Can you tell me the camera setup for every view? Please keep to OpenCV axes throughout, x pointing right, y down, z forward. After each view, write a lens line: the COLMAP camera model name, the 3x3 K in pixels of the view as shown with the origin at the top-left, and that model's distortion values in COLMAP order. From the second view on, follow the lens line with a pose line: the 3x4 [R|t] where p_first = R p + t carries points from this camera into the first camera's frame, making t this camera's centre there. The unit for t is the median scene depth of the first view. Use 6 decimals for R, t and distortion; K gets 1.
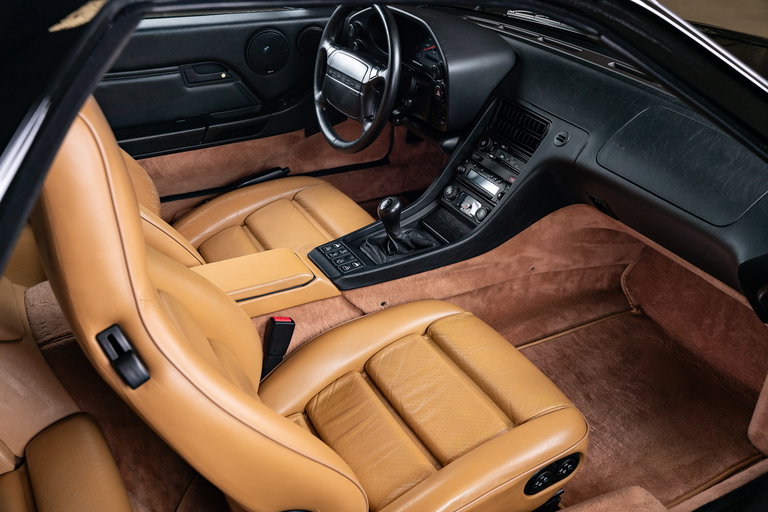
lens RADIAL K [[735.9, 0, 384.0], [0, 735.9, 256.0], [0, 0, 1]] dist [-0.007375, 0.015443]
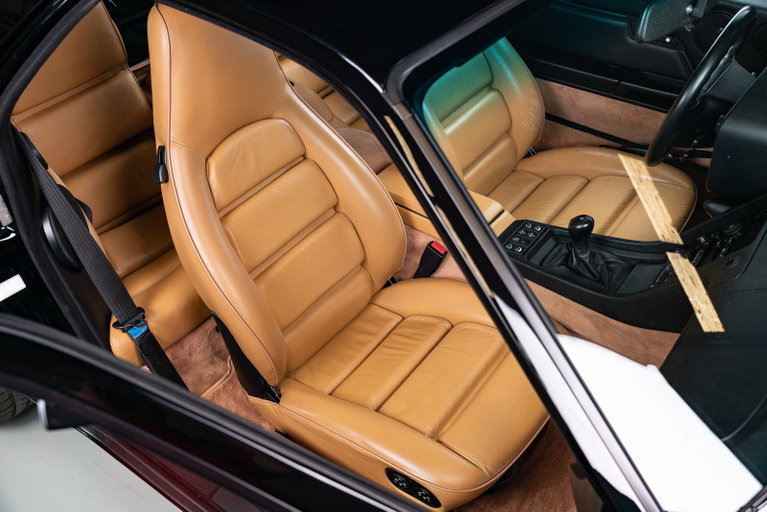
lens RADIAL K [[735.8, 0, 383.5], [0, 735.8, 256.0], [0, 0, 1]] dist [-0.008280, -0.006011]
pose [[0.433015, 0.559670, -0.706589, 0.555875], [-0.435424, 0.816239, 0.379683, -0.262303], [0.789243, 0.143257, 0.597138, 0.204286]]
